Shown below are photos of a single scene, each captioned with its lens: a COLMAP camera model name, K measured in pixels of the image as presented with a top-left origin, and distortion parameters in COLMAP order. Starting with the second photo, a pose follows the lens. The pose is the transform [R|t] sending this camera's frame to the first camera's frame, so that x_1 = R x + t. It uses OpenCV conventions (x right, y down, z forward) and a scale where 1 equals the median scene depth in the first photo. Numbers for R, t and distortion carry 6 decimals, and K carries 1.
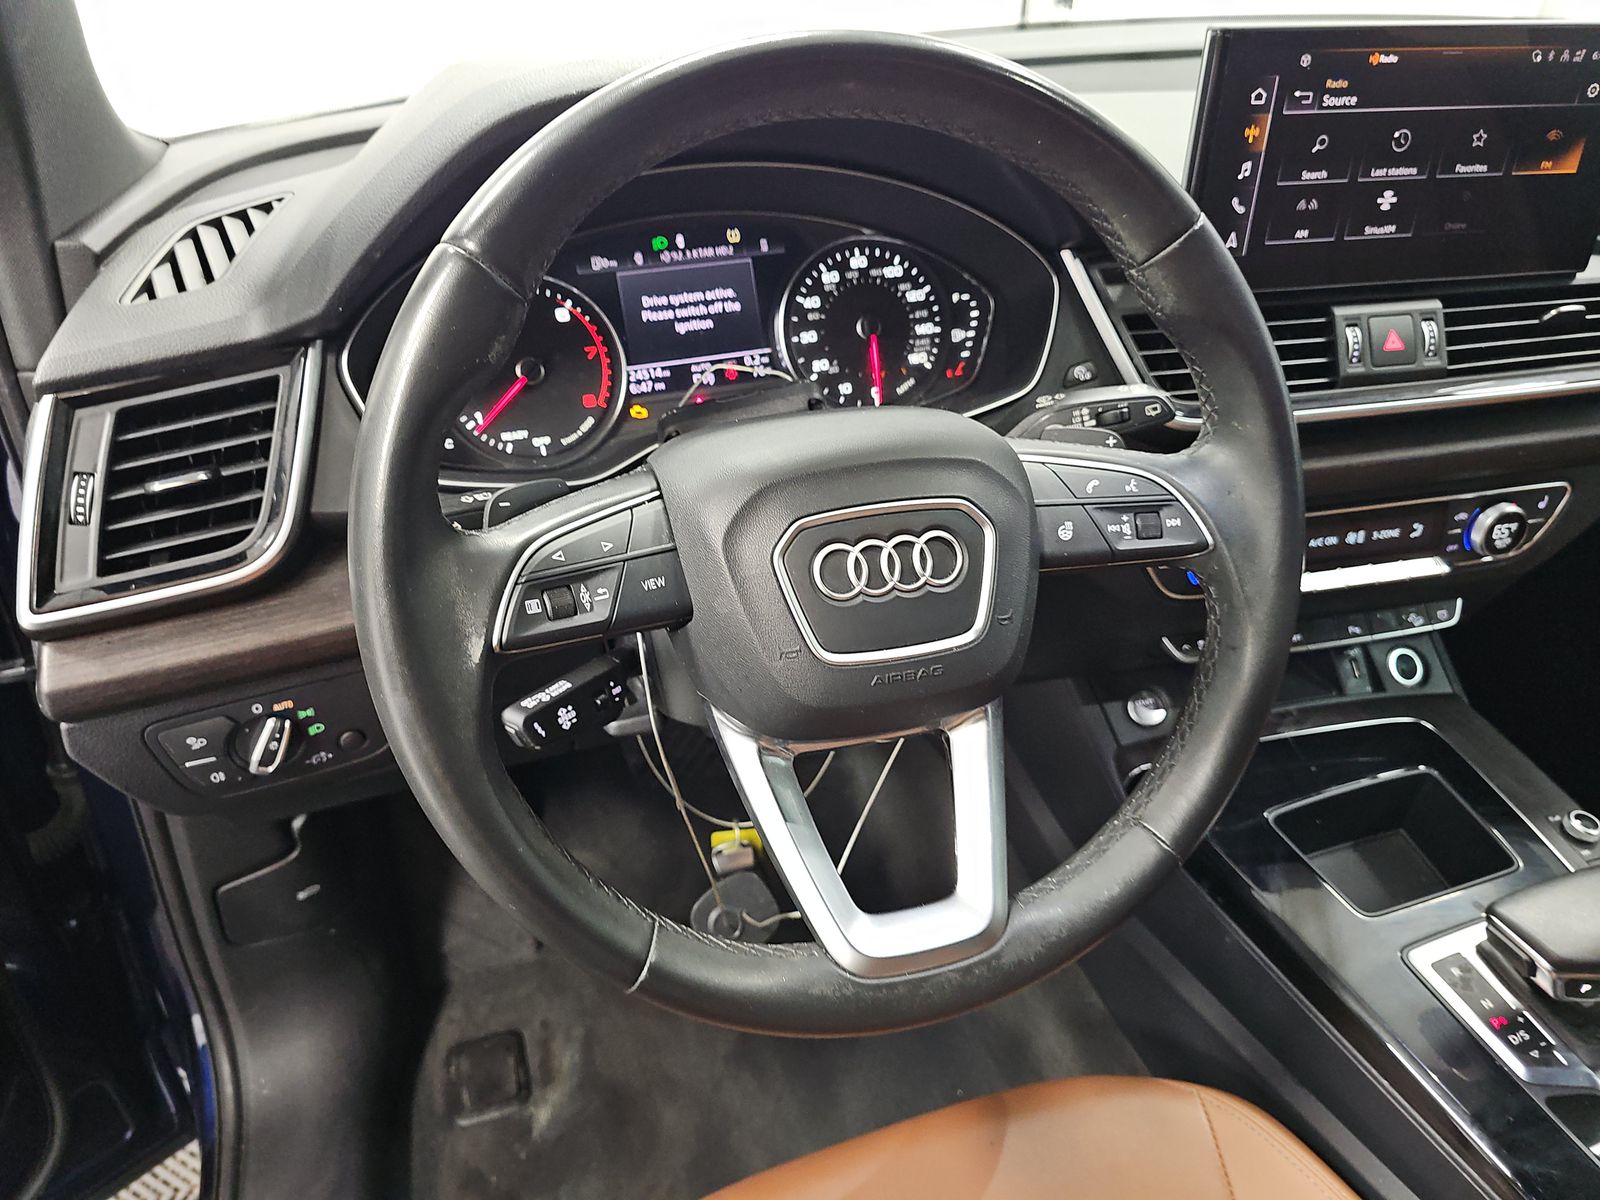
lens RADIAL K [[1095.0, 0, 800.0], [0, 1095.0, 600.0], [0, 0, 1]] dist [0.021570, -0.048066]
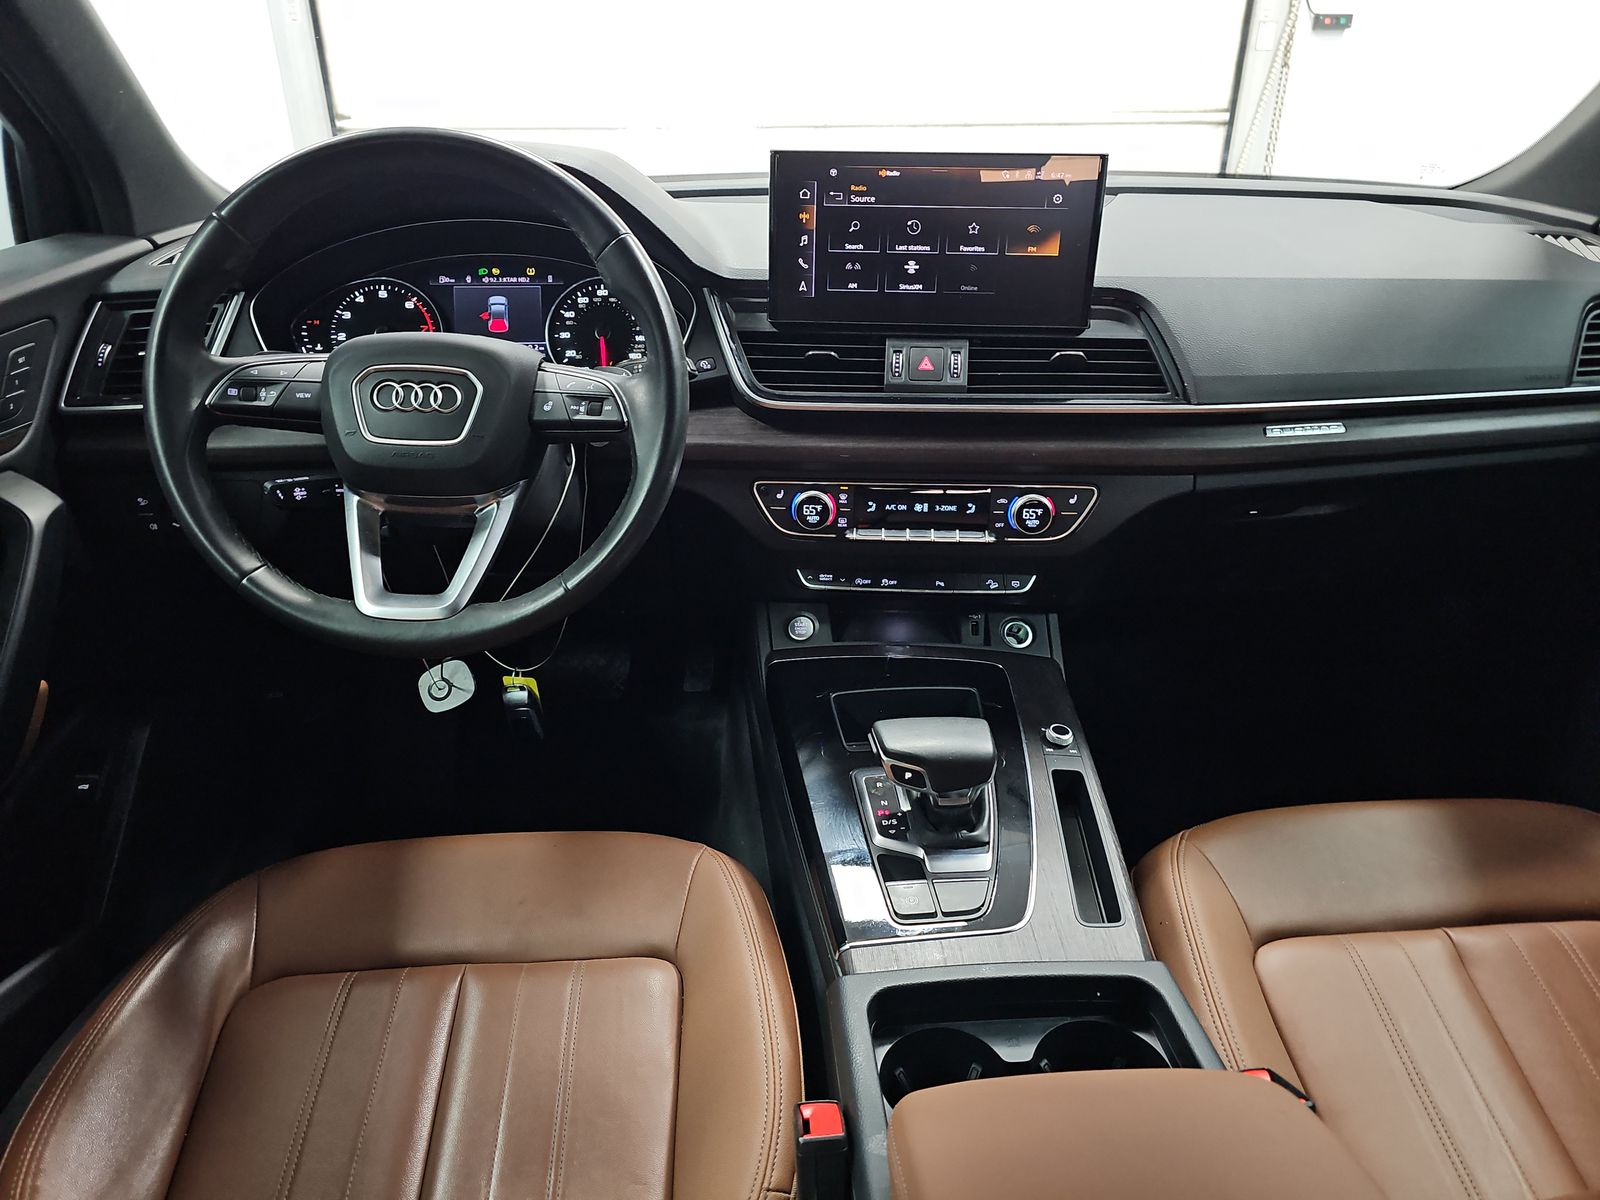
lens RADIAL K [[1076.3, 0, 800.0], [0, 1076.3, 600.0], [0, 0, 1]] dist [0.031231, -0.034841]
pose [[0.962207, 0.125120, -0.241874, 0.761755], [-0.158096, 0.979851, -0.122058, 0.271621], [0.221729, 0.155684, 0.962600, -0.365369]]
